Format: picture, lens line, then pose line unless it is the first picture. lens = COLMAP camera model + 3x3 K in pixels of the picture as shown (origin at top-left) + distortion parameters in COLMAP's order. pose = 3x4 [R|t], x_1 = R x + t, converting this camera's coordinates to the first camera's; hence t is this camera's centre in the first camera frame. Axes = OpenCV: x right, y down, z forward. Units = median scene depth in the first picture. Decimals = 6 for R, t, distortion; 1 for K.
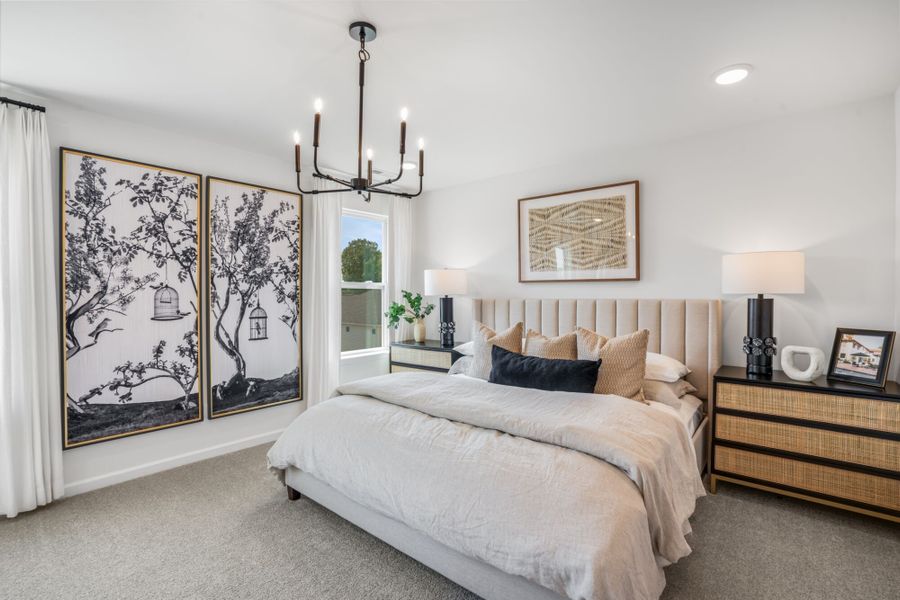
lens RADIAL K [[438.3, 0, 451.5], [0, 438.3, 299.7], [0, 0, 1]] dist [-0.002008, 0.003879]
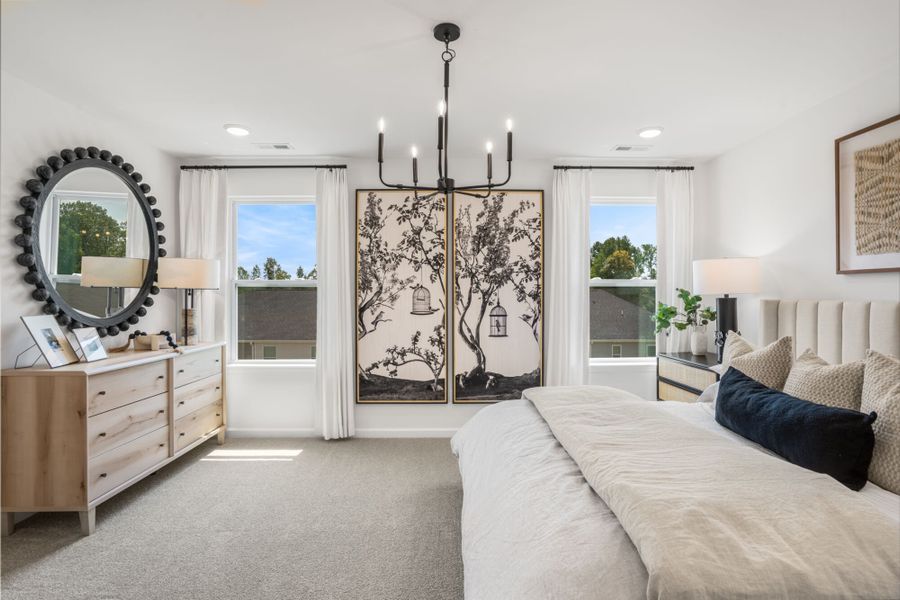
lens RADIAL K [[487.4, 0, 449.8], [0, 487.4, 296.7], [0, 0, 1]] dist [-0.020111, 0.005881]
pose [[0.639642, 0.005128, -0.768655, 0.426841], [-0.009242, 0.999957, -0.001020, -0.001867], [0.768617, 0.007757, 0.639662, 0.191343]]
